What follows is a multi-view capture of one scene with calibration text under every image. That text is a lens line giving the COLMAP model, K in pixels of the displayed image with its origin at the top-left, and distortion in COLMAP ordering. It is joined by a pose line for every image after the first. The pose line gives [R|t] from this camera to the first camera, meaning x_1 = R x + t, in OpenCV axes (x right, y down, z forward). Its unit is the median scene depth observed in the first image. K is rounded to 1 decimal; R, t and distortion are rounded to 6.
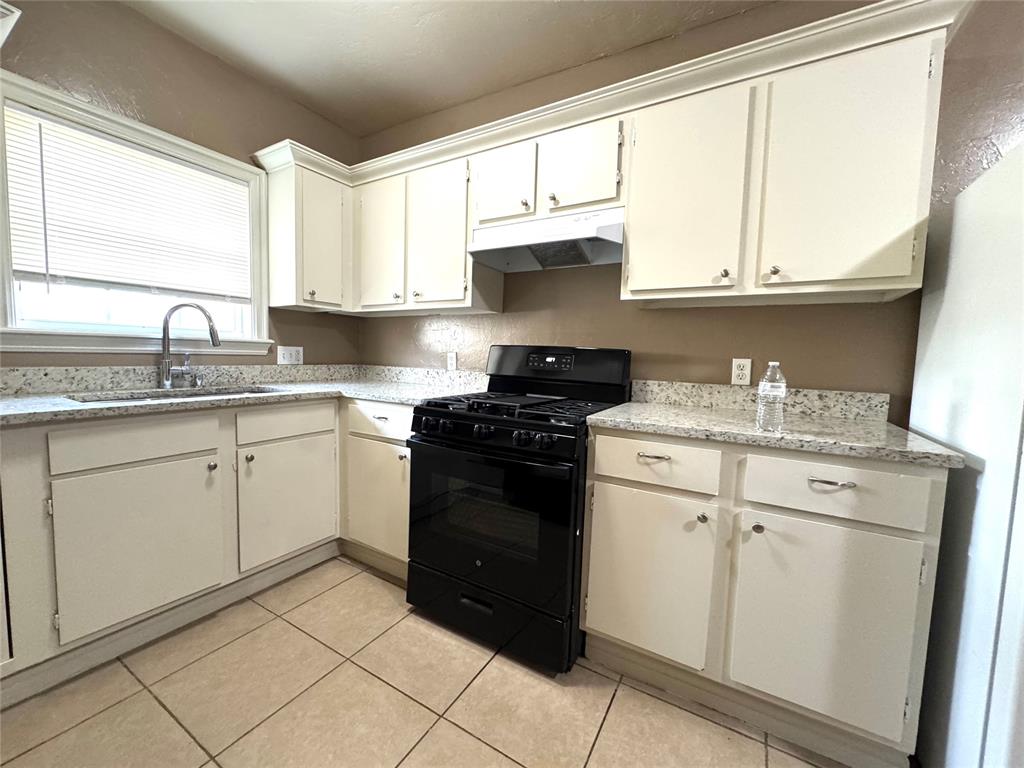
lens RADIAL K [[409.0, 0, 512.0], [0, 409.0, 384.0], [0, 0, 1]] dist [-0.005449, -0.000163]
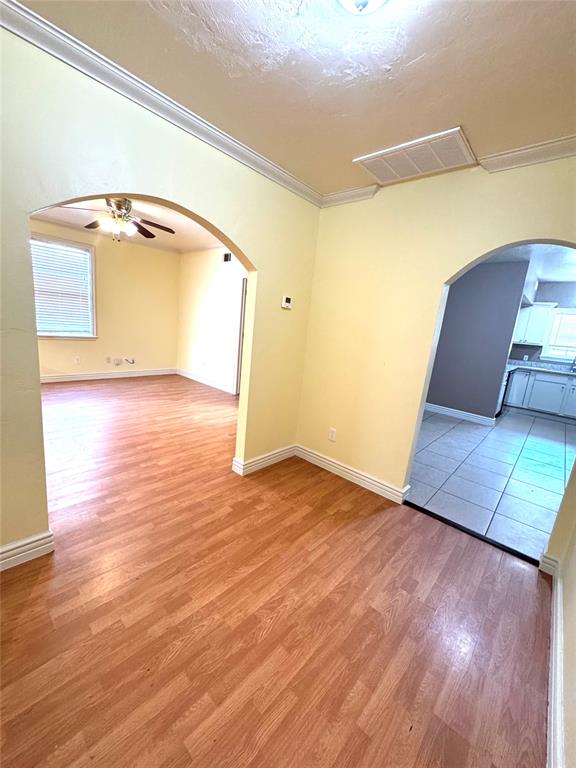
lens RADIAL K [[306.8, 0, 288.0], [0, 306.8, 384.0], [0, 0, 1]] dist [-0.005449, -0.000163]
pose [[-0.203486, 0.141159, -0.968849, 2.987954], [-0.173918, 0.968604, 0.177651, 0.083531], [0.963507, 0.204649, -0.172548, -1.302274]]
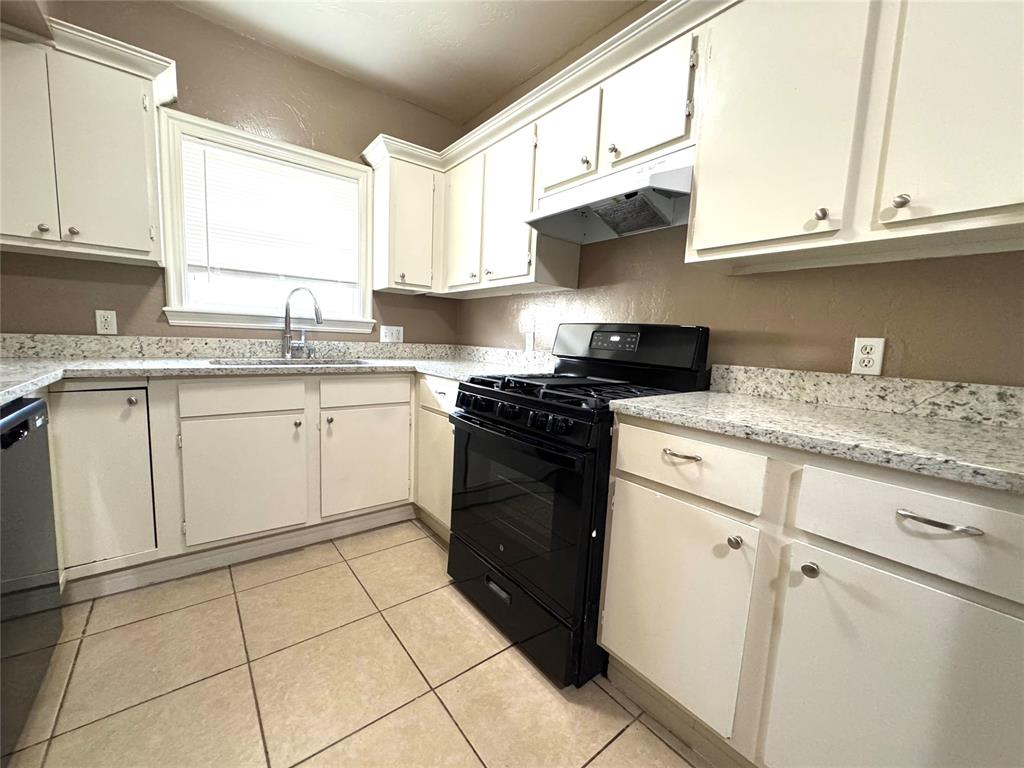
lens RADIAL K [[409.0, 0, 512.0], [0, 409.0, 384.0], [0, 0, 1]] dist [-0.005449, -0.000163]
pose [[0.932142, 0.050517, -0.358551, 0.240457], [-0.041294, 0.998591, 0.033341, 0.020620], [0.359730, -0.016273, 0.932915, 0.111830]]
